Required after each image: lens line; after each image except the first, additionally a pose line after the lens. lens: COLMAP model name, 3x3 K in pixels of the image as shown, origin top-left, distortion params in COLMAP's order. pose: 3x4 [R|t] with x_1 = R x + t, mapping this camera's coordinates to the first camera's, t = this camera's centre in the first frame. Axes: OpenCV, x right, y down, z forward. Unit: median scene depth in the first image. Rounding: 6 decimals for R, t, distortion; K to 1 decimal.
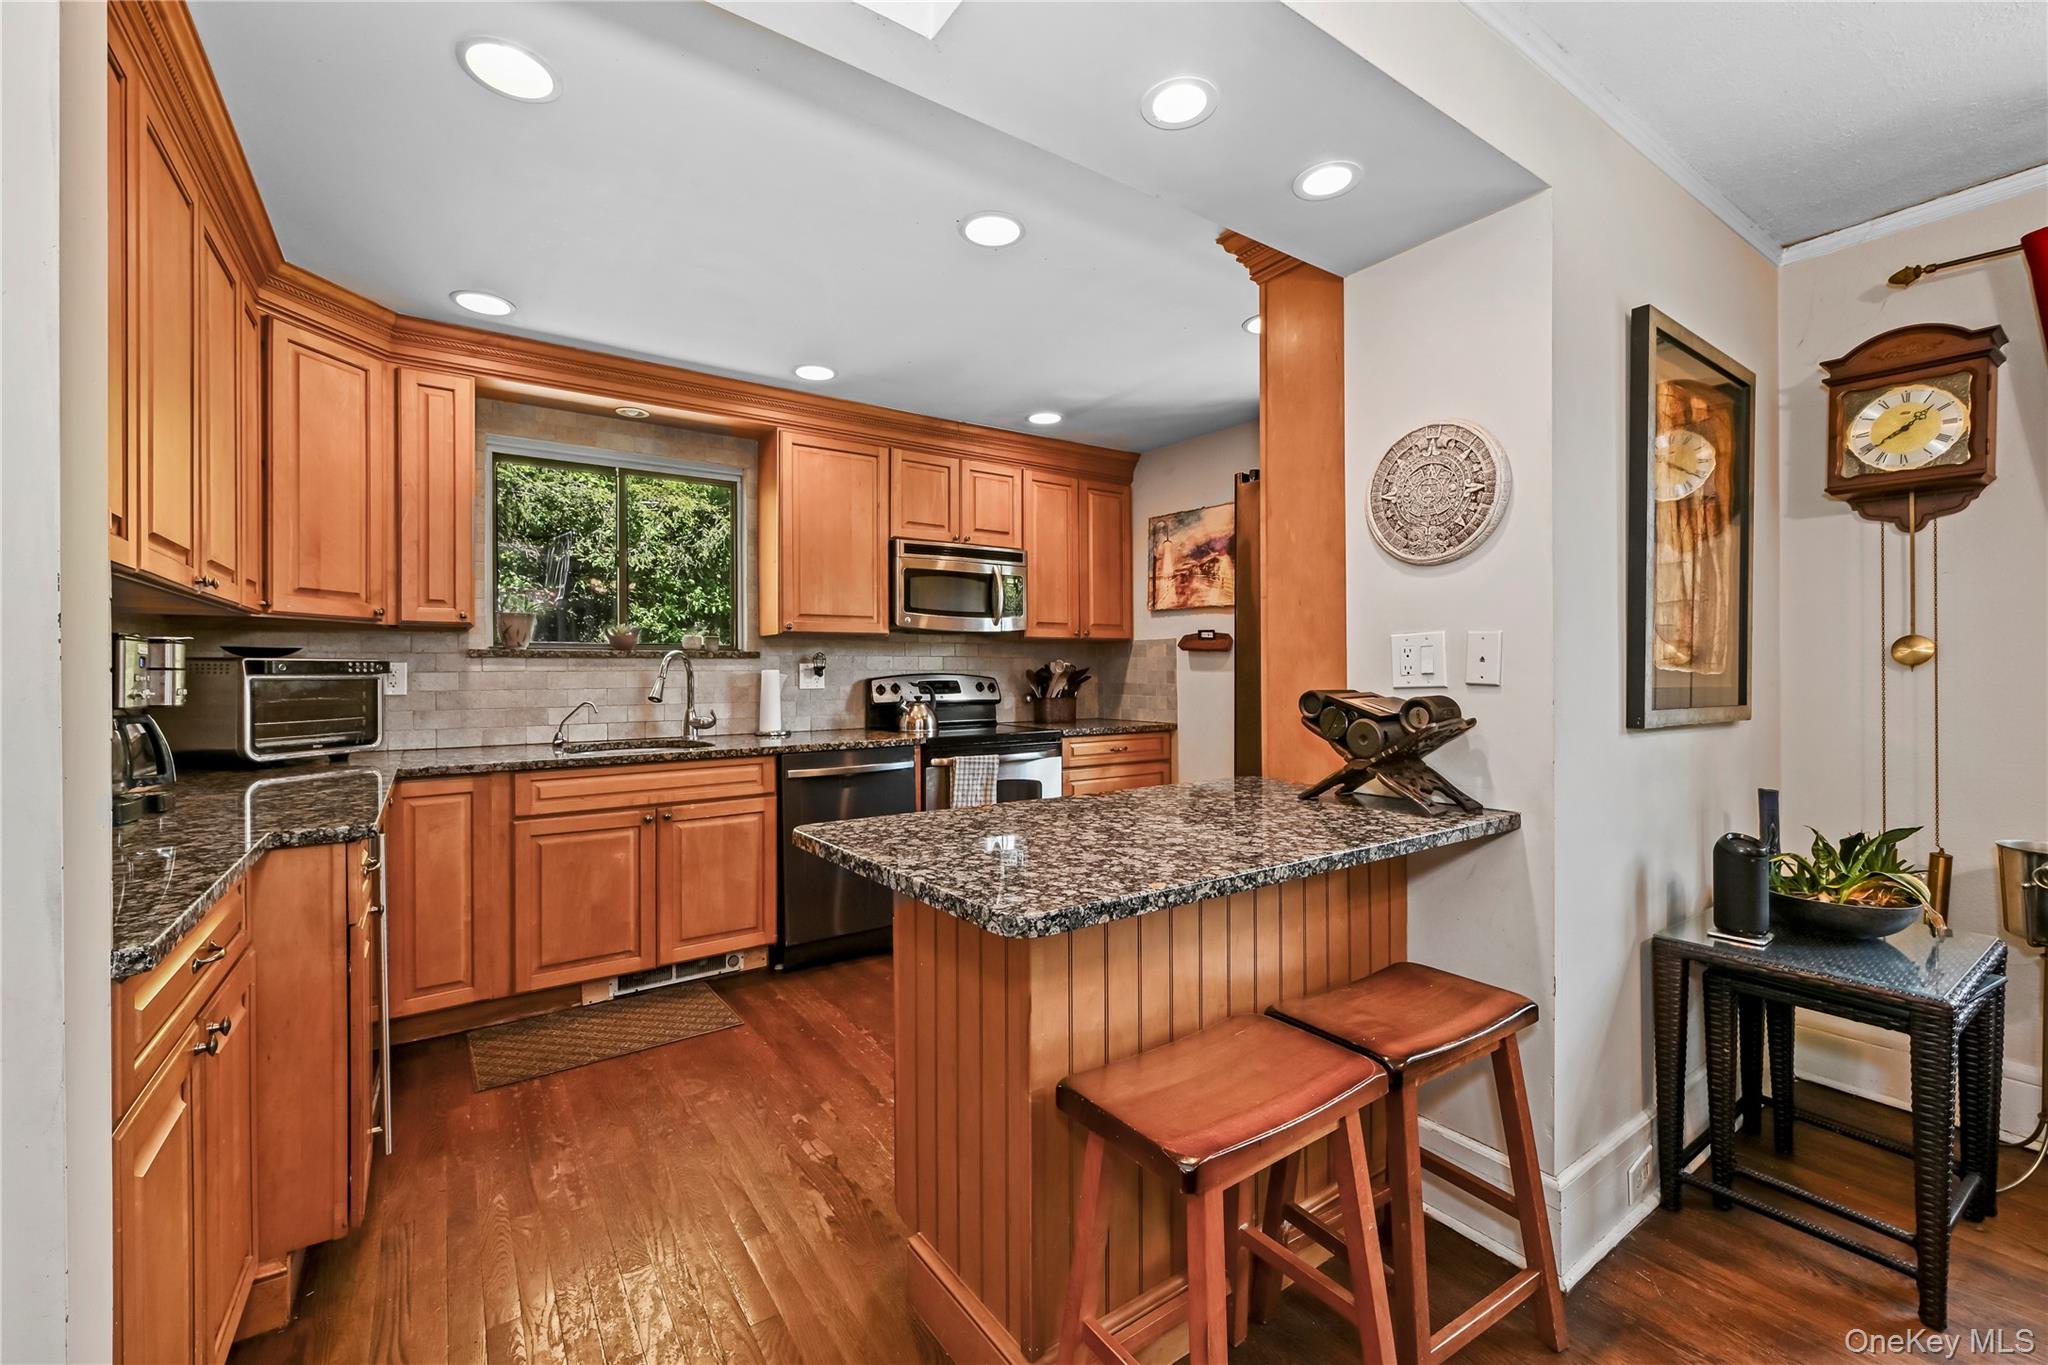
lens RADIAL K [[837.7, 0, 1011.1], [0, 837.7, 669.0], [0, 0, 1]] dist [0.006213, -0.002579]
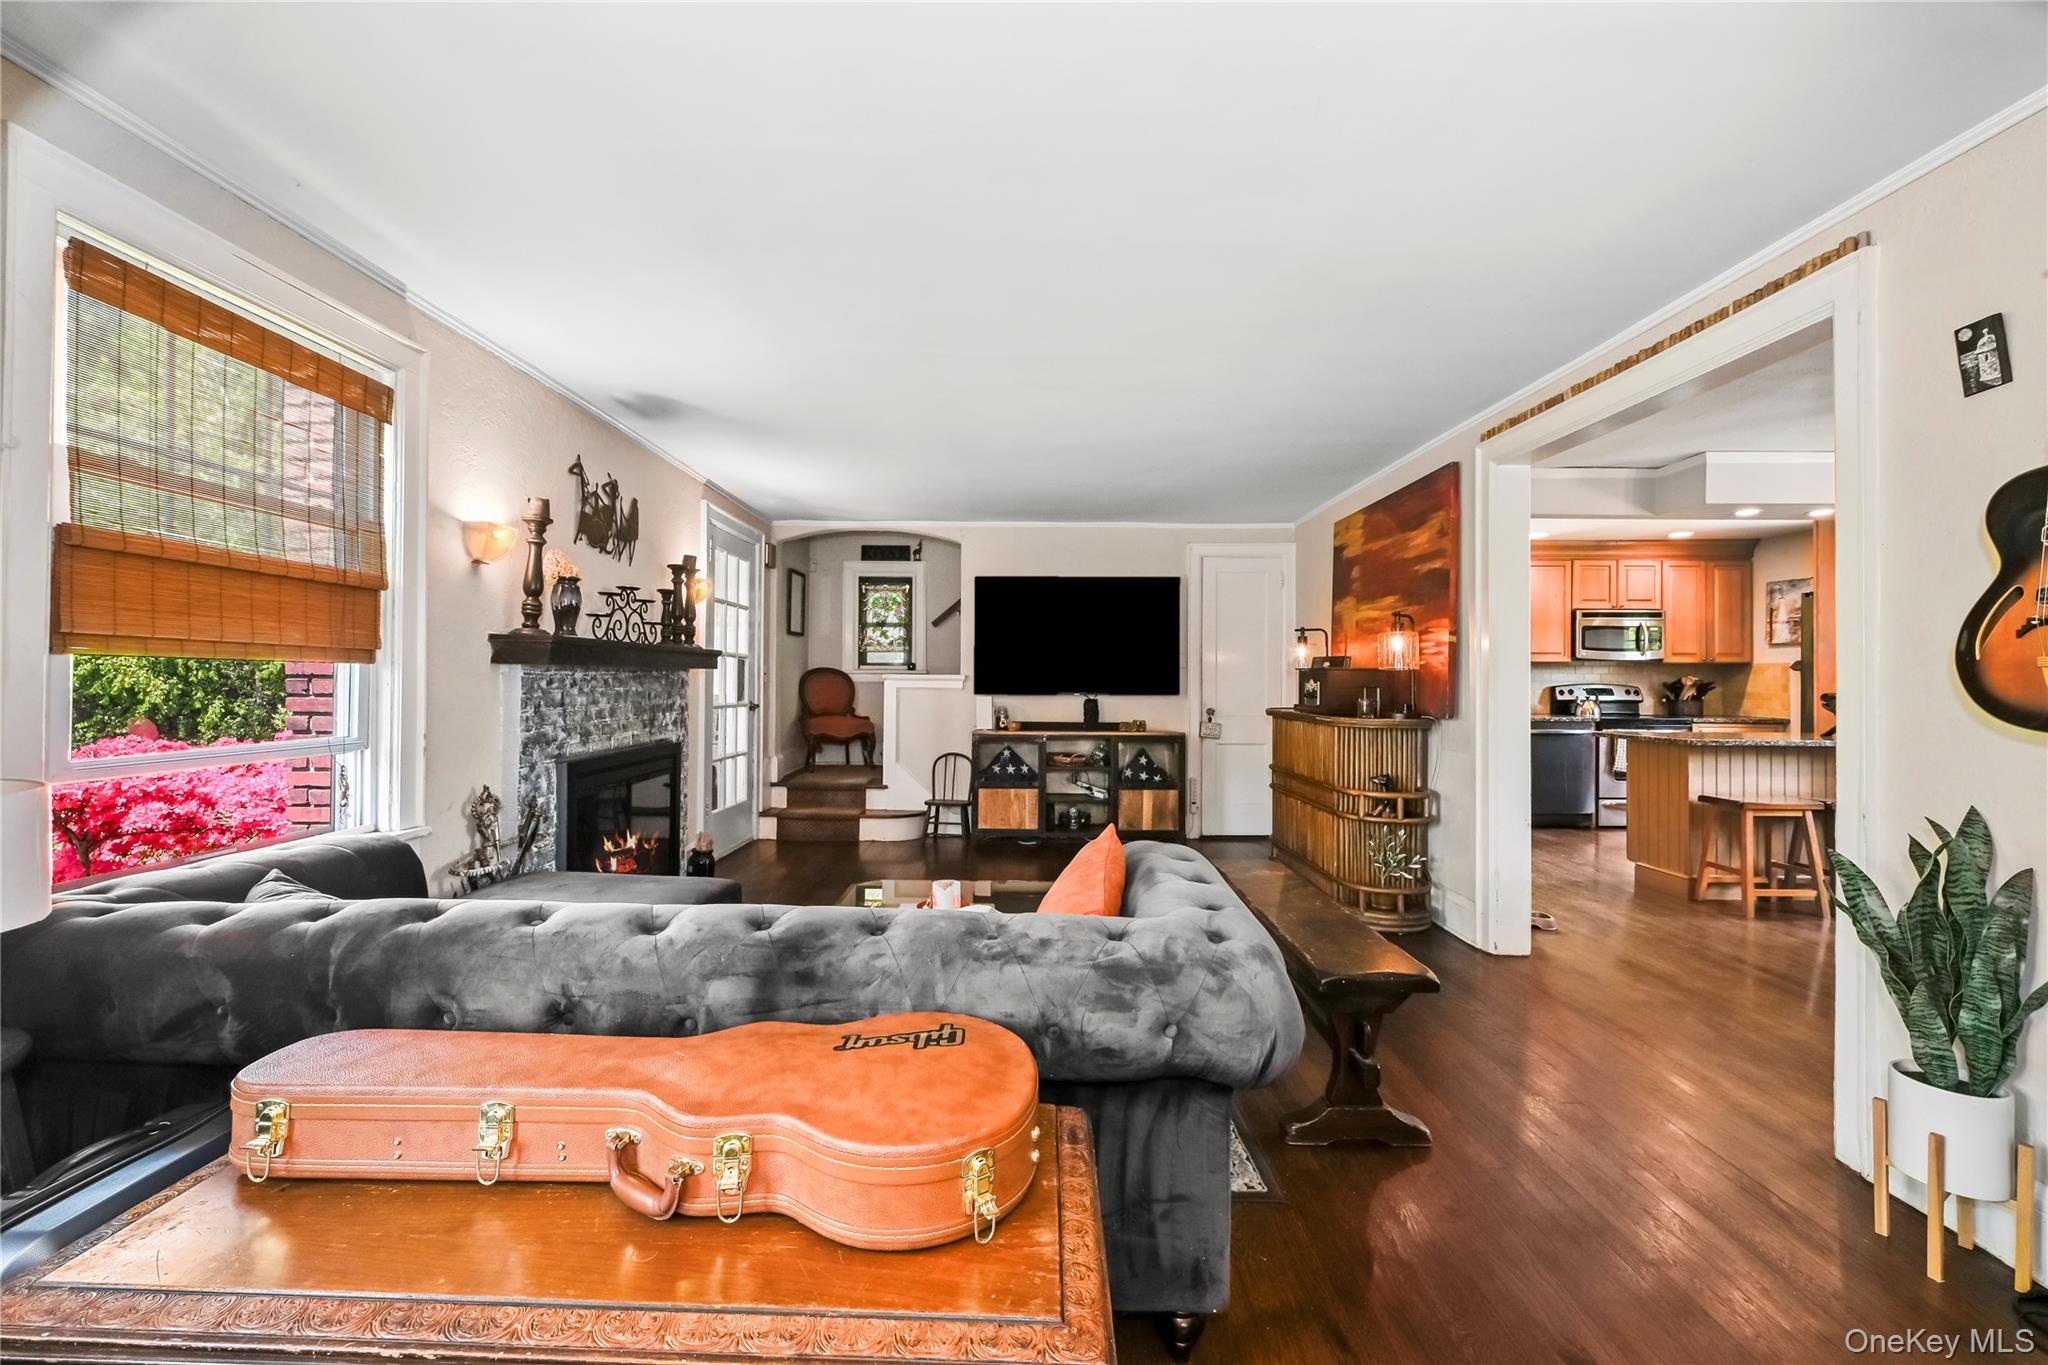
lens RADIAL K [[837.7, 0, 1009.3], [0, 837.7, 674.0], [0, 0, 1]] dist [0.006213, -0.002579]
pose [[0.820257, 0.006594, -0.571957, -0.103776], [-0.007787, 0.999970, 0.000361, -0.006654], [0.571942, 0.004157, 0.820283, -1.212899]]
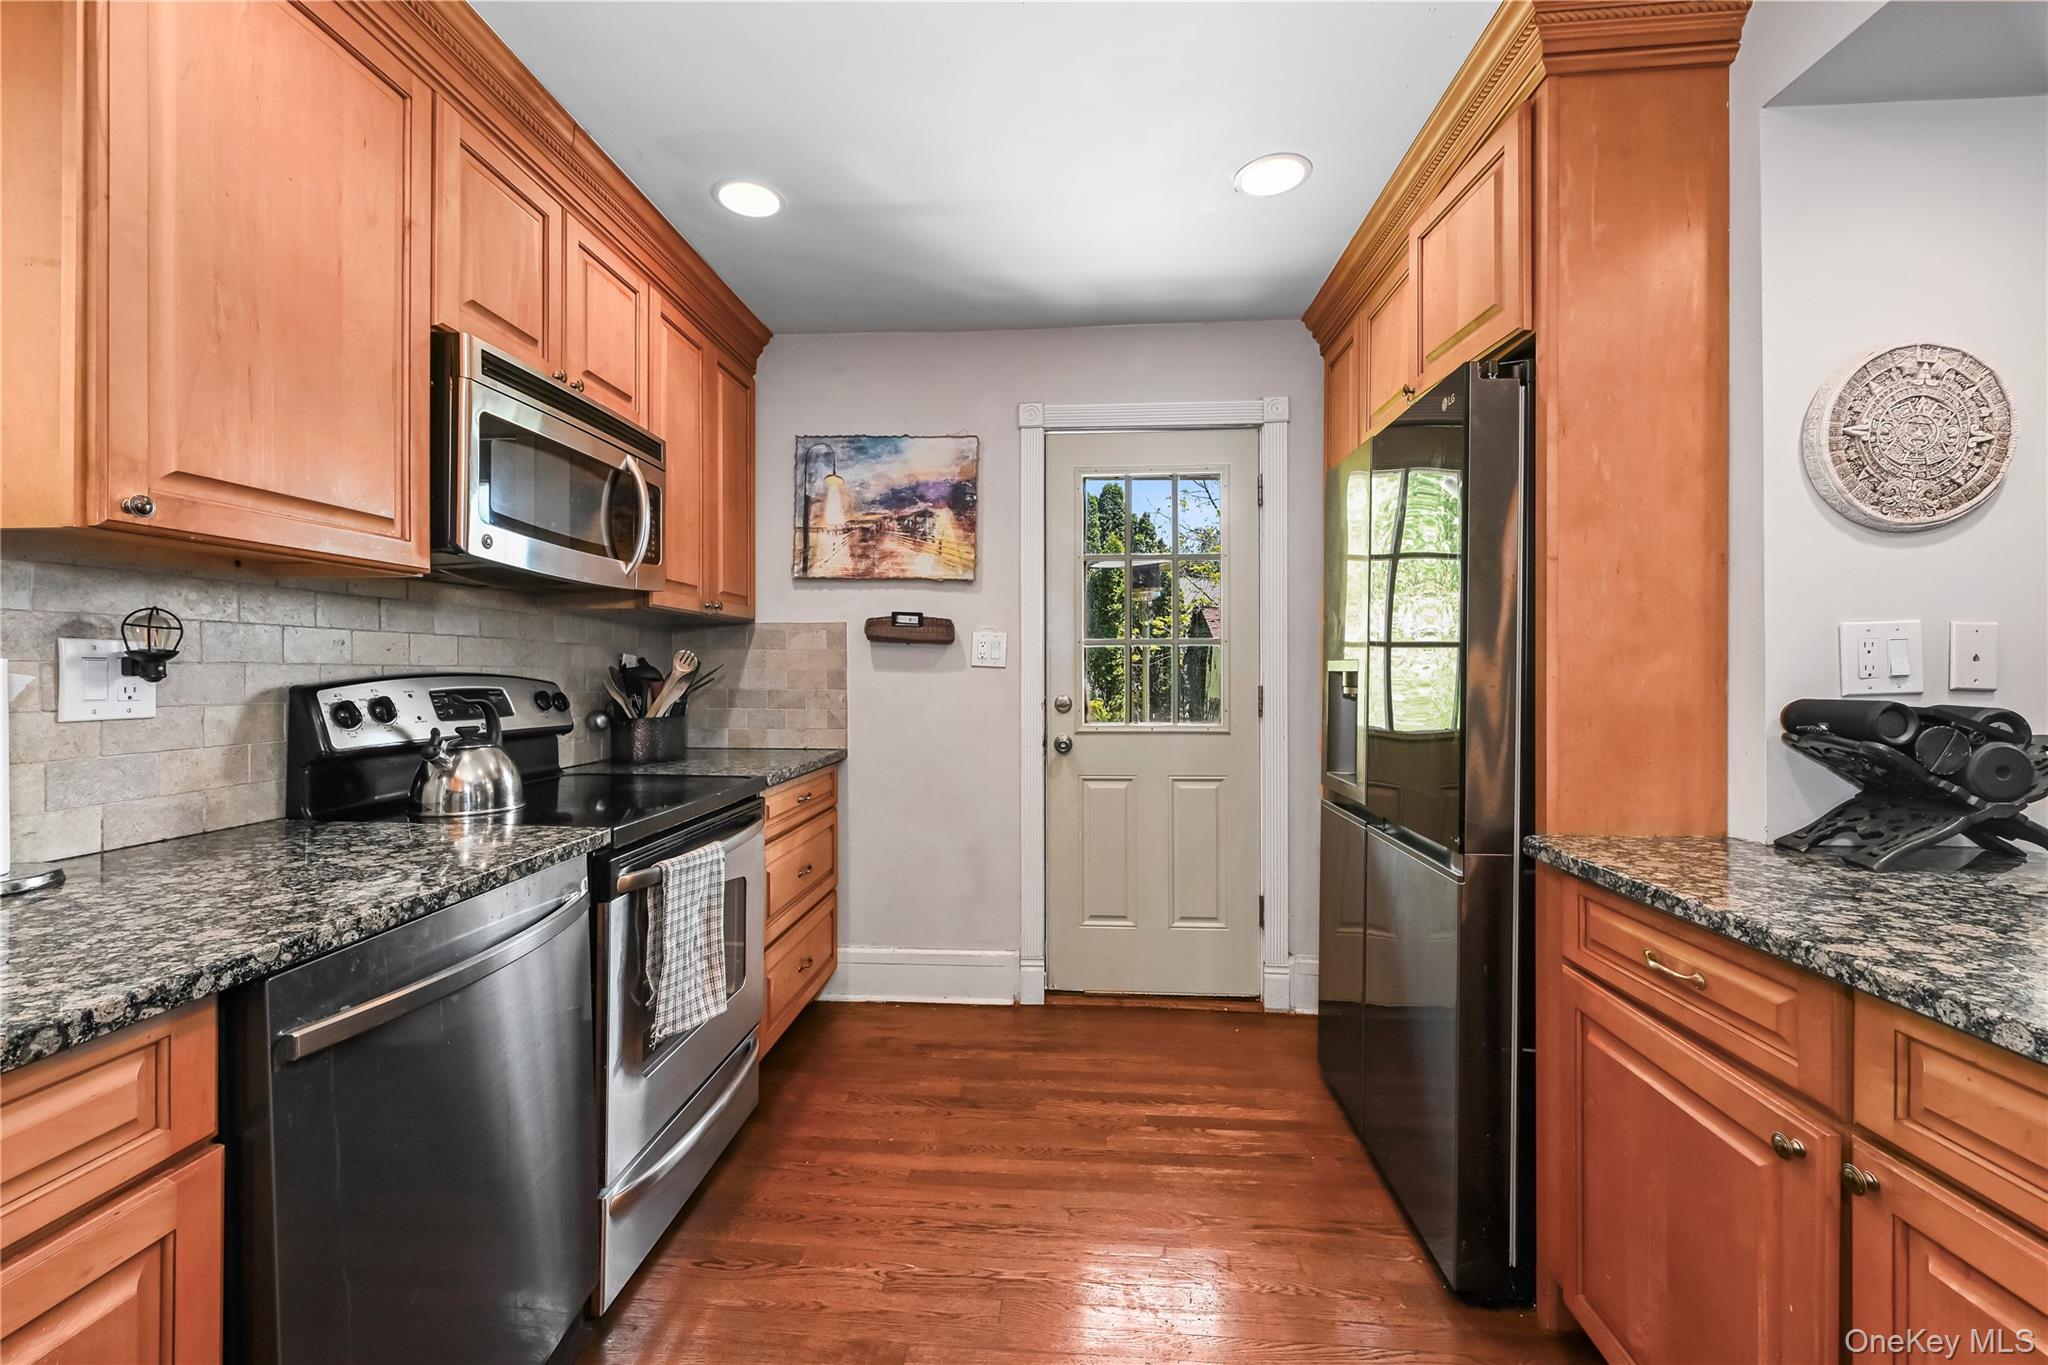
lens RADIAL K [[837.7, 0, 1016.2], [0, 837.7, 669.6], [0, 0, 1]] dist [0.006213, -0.002579]
pose [[0.627633, 0.007363, 0.778475, -0.279805], [-0.006304, 0.999971, -0.004376, 0.003946], [-0.778484, -0.002161, 0.627661, 0.548211]]
